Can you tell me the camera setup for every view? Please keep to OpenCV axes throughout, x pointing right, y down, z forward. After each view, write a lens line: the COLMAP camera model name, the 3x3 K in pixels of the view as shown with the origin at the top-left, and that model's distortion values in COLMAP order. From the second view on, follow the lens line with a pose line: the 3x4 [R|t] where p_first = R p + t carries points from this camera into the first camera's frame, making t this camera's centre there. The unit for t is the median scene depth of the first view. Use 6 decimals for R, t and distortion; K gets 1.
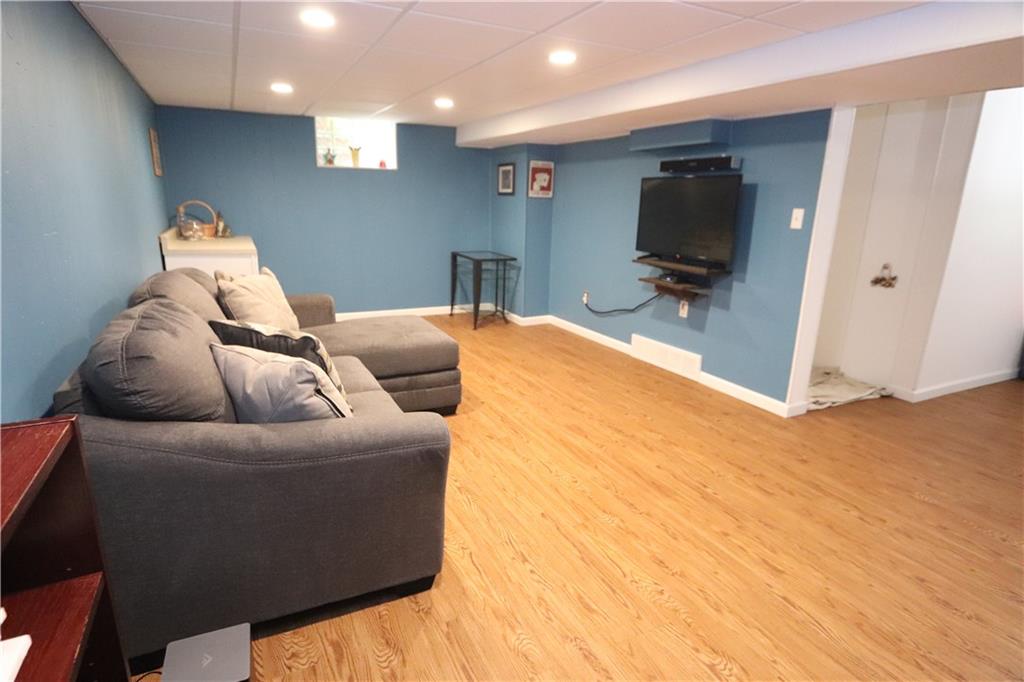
lens RADIAL K [[557.4, 0, 512.9], [0, 557.4, 342.3], [0, 0, 1]] dist [-0.011110, 0.002958]
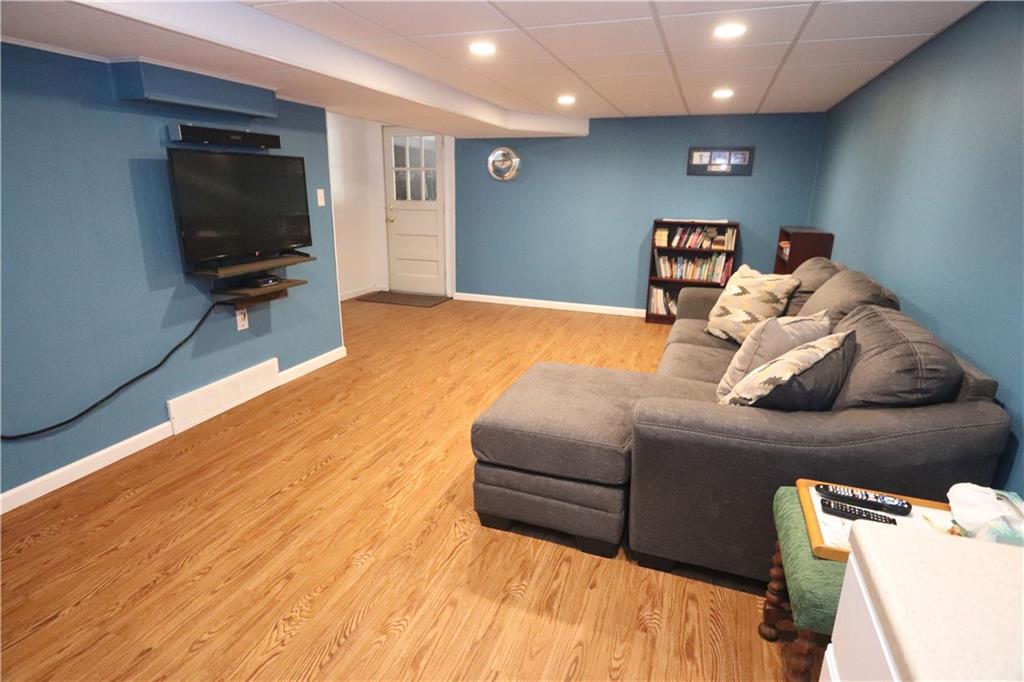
lens RADIAL K [[557.4, 0, 511.7], [0, 557.4, 342.7], [0, 0, 1]] dist [-0.011110, 0.002958]
pose [[-0.697856, -0.226252, 0.679564, -0.559341], [0.150004, 0.881586, 0.447555, -0.358883], [-0.700354, 0.414266, -0.581281, 1.311856]]
